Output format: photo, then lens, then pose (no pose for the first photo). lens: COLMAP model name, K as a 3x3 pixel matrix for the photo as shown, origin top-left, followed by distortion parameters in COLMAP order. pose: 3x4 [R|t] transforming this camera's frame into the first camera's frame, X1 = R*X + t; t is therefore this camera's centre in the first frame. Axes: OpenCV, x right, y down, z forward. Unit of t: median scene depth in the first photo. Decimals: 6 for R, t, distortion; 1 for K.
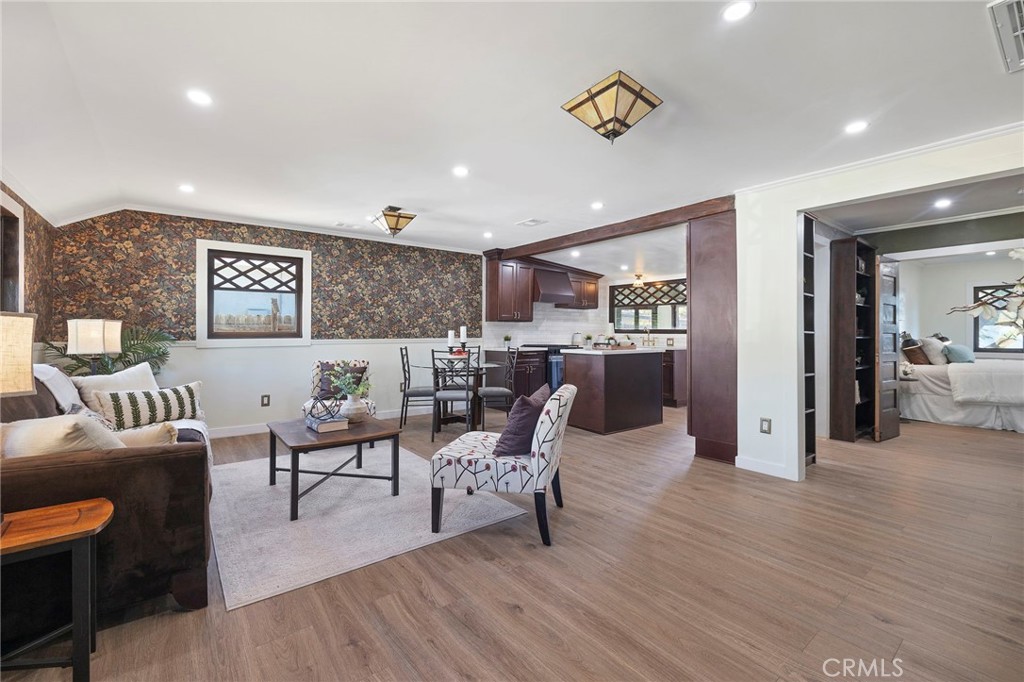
lens RADIAL K [[433.8, 0, 504.1], [0, 433.8, 334.5], [0, 0, 1]] dist [0.001075, -0.001466]
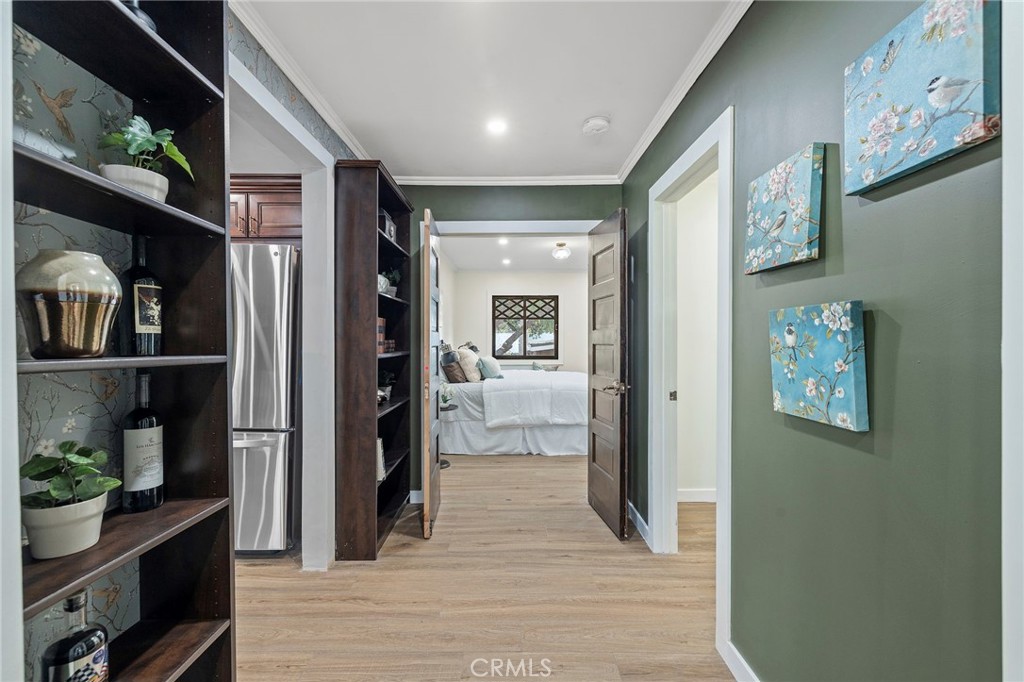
lens RADIAL K [[433.8, 0, 519.5], [0, 433.8, 337.4], [0, 0, 1]] dist [0.001075, -0.001466]
pose [[0.596802, 0.001861, 0.802386, 0.486489], [0.000566, 0.999996, -0.002740, -0.014518], [-0.802388, 0.002089, 0.596799, 0.544037]]
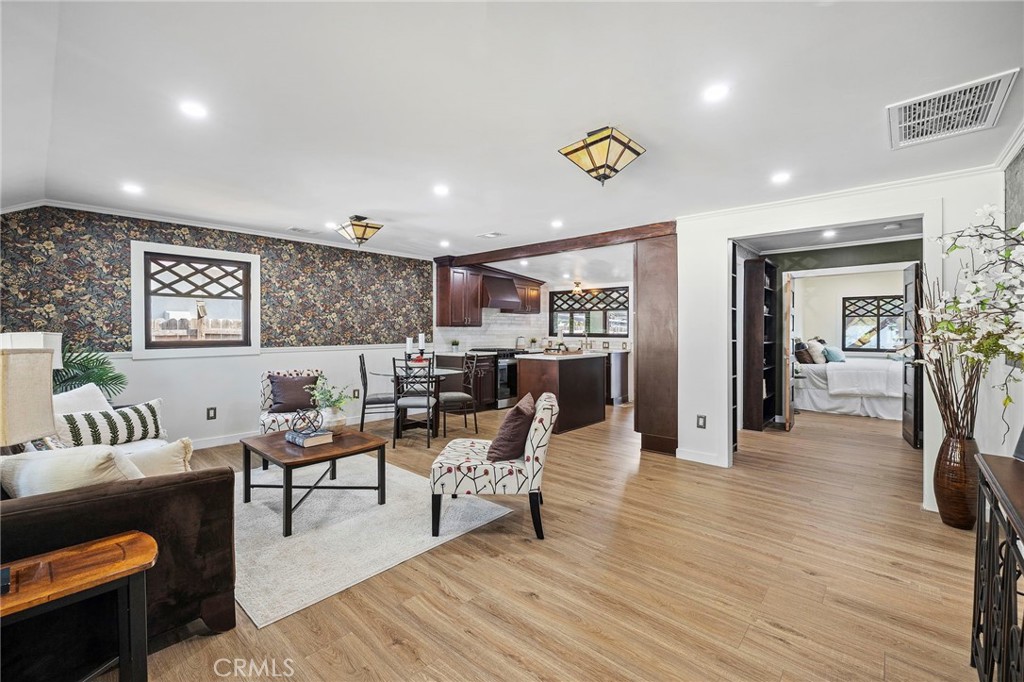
lens RADIAL K [[433.8, 0, 504.2], [0, 433.8, 338.1], [0, 0, 1]] dist [0.001075, -0.001466]
pose [[0.984174, -0.004588, 0.177143, -0.094829], [0.002226, 0.999906, 0.013526, -0.023918], [-0.177189, -0.012917, 0.984092, -0.039356]]
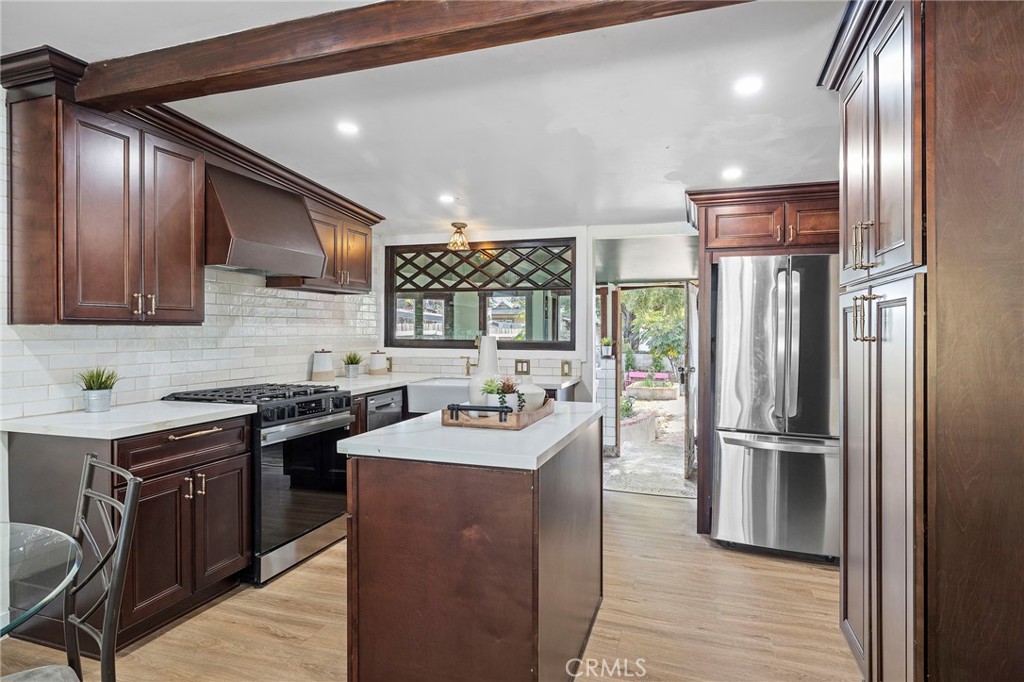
lens RADIAL K [[564.2, 0, 517.1], [0, 564.2, 334.7], [0, 0, 1]] dist [0.003650, 0.000794]
pose [[0.825349, -0.006418, 0.564587, 0.029900], [0.003058, 0.999972, 0.006898, -0.036242], [-0.564615, -0.003966, 0.825345, 0.750949]]
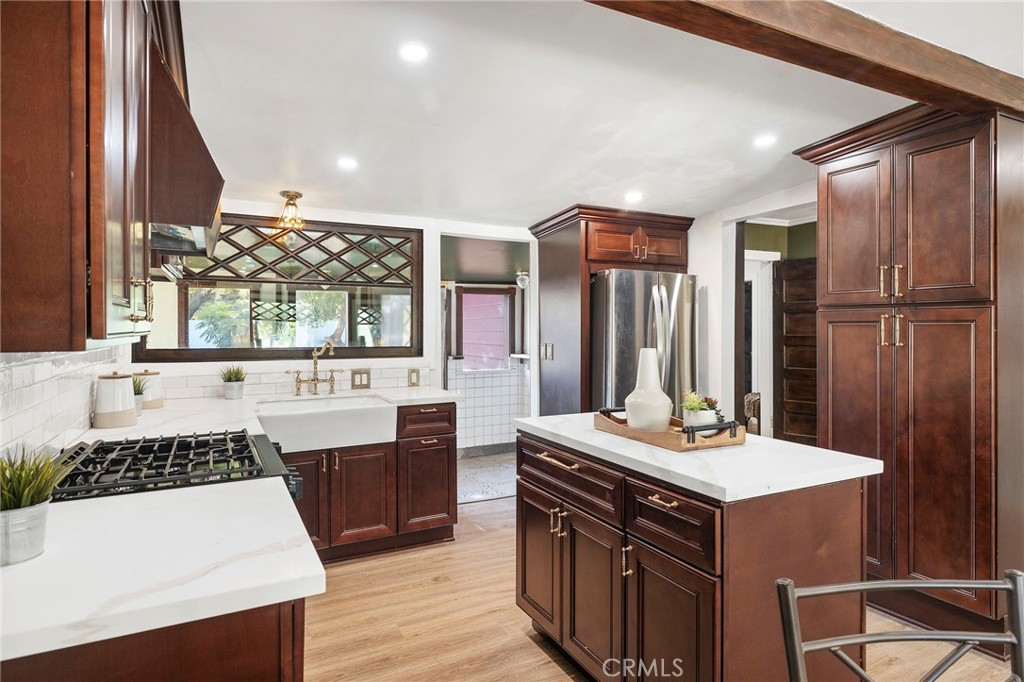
lens RADIAL K [[580.7, 0, 510.2], [0, 580.7, 335.7], [0, 0, 1]] dist [0.013441, 0.000410]
pose [[0.169441, -0.022302, 0.985288, -0.195411], [0.003978, 0.999751, 0.021945, -0.053354], [-0.985532, 0.000201, 0.169487, 1.212975]]
